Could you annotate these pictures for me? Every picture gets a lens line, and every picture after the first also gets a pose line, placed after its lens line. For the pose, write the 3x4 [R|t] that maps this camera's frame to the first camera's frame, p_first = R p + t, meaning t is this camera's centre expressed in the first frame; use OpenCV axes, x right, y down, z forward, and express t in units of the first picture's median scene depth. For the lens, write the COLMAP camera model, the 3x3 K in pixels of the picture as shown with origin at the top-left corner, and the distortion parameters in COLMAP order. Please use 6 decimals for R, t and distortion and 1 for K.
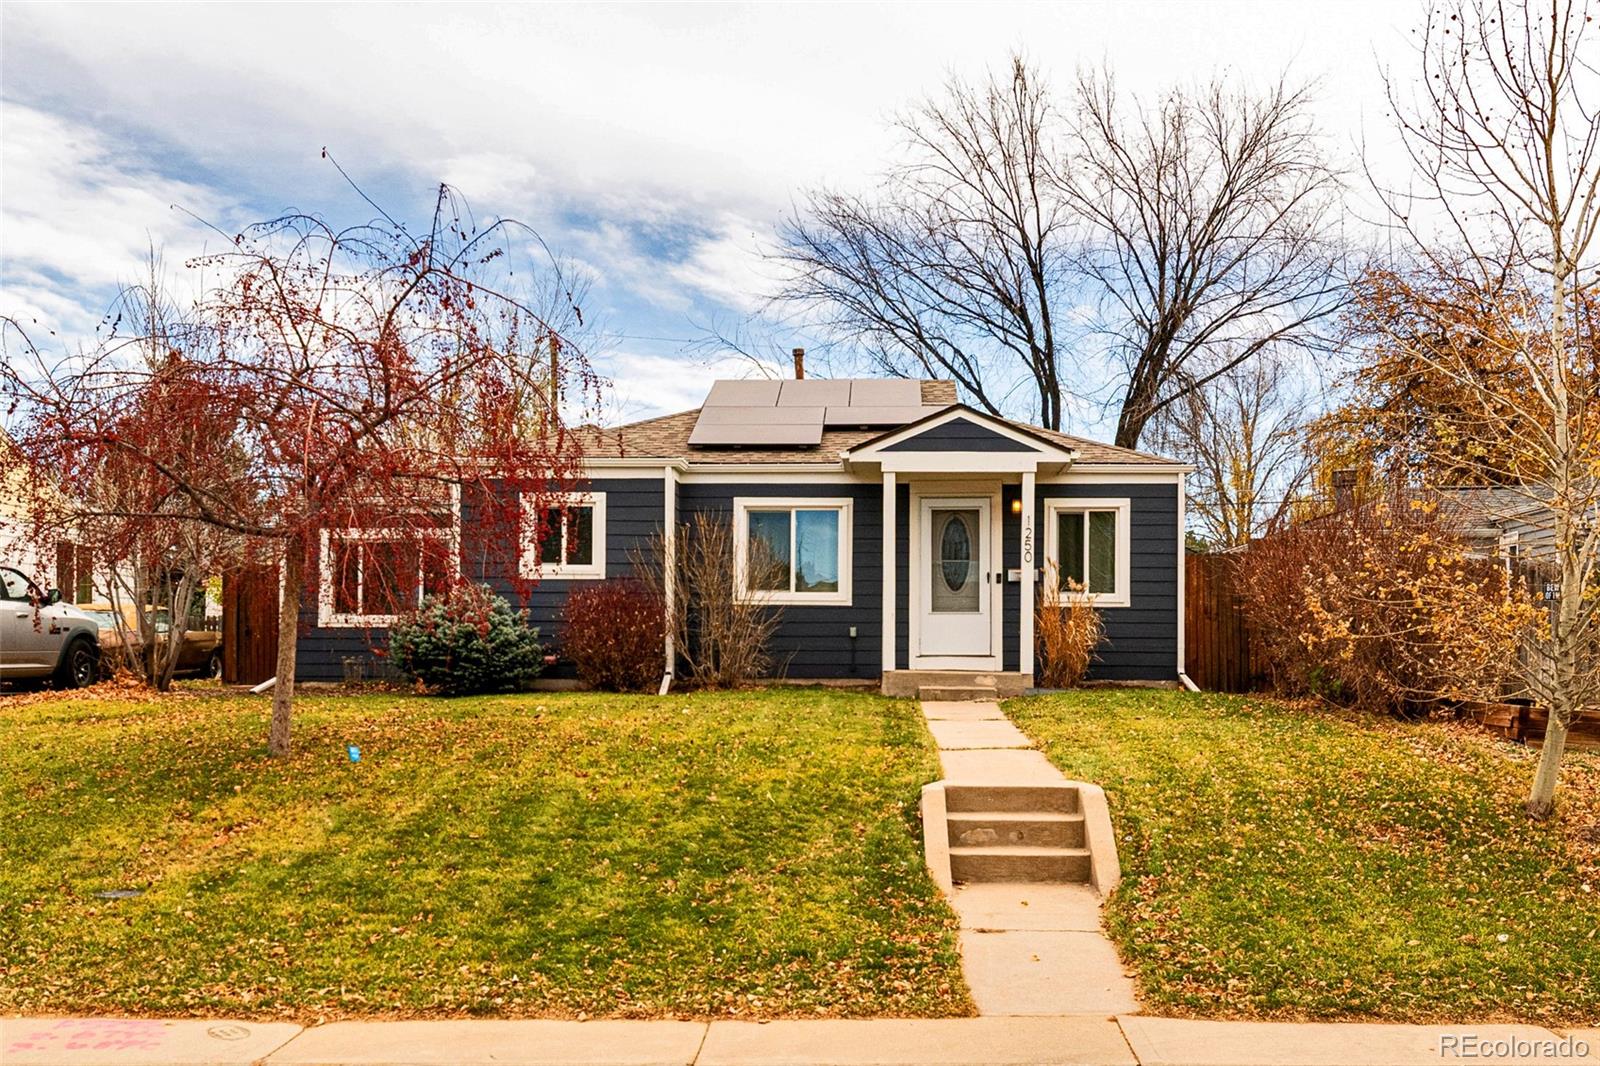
lens RADIAL K [[1168.9, 0, 798.6], [0, 1168.9, 580.1], [0, 0, 1]] dist [0.001050, 0.002629]
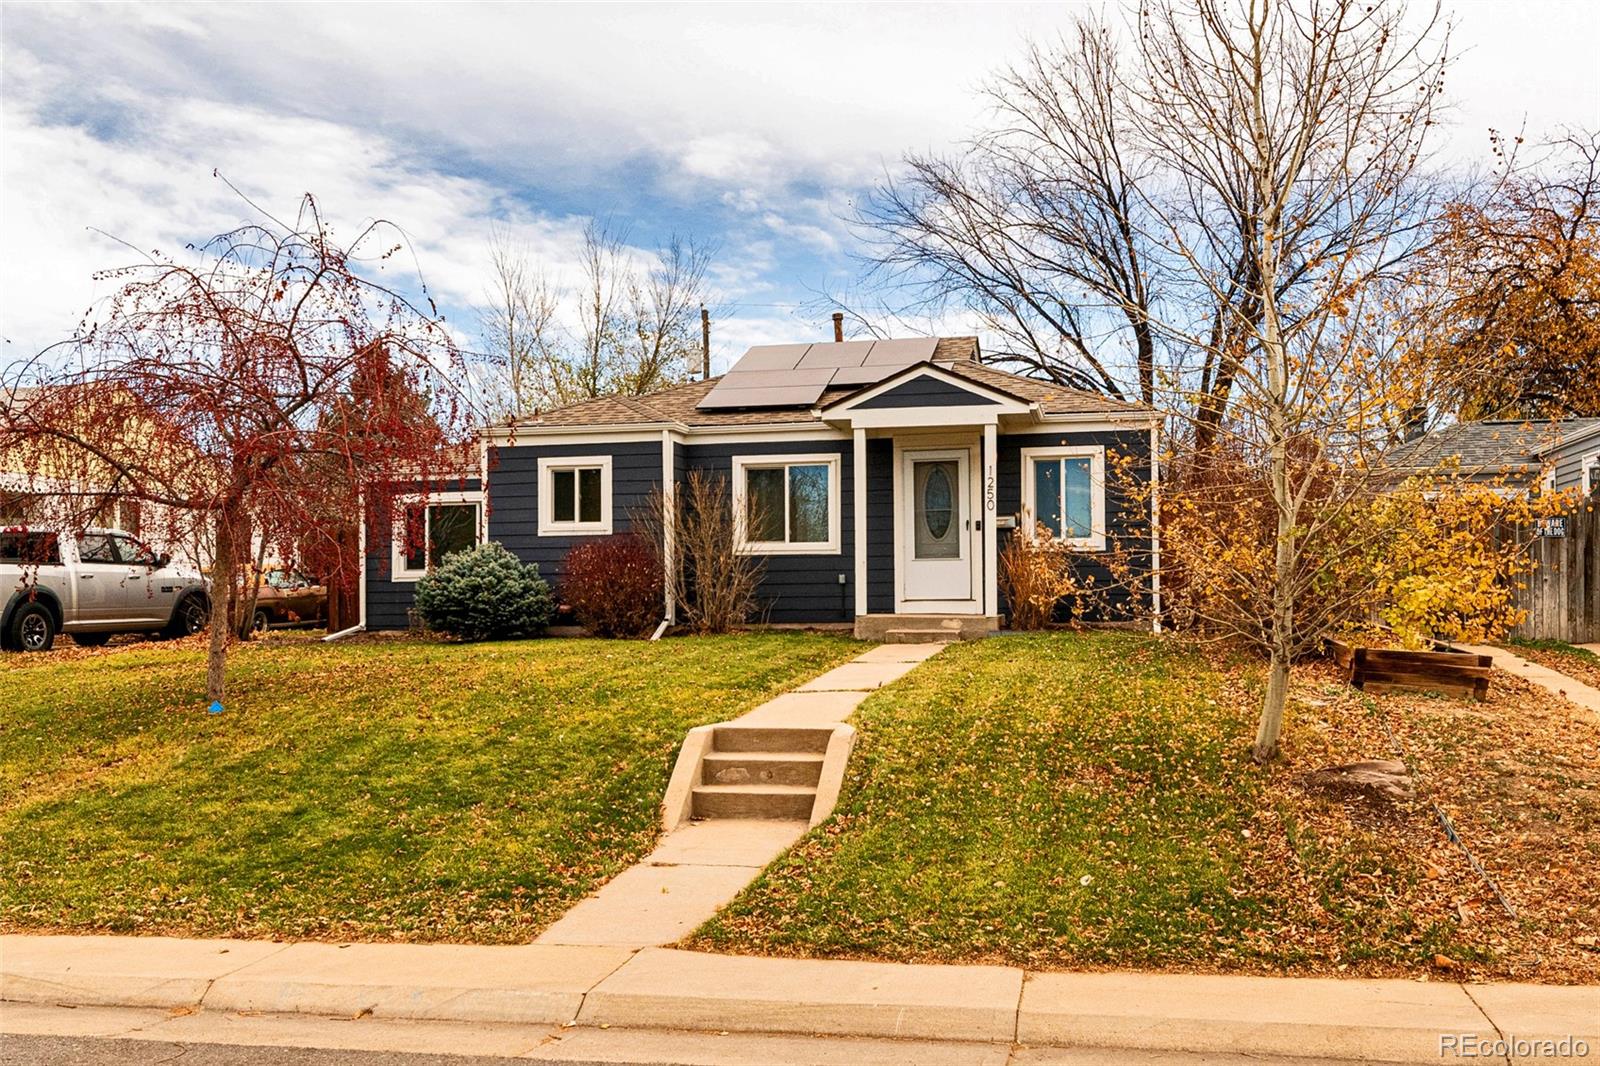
lens RADIAL K [[1092.9, 0, 800.0], [0, 1092.9, 533.0], [0, 0, 1]] dist [0.008518, 0.000530]
pose [[0.990713, -0.022017, -0.134175, 0.154683], [0.022660, 0.999738, 0.003273, -0.001854], [0.134067, -0.006283, 0.990952, 0.007859]]
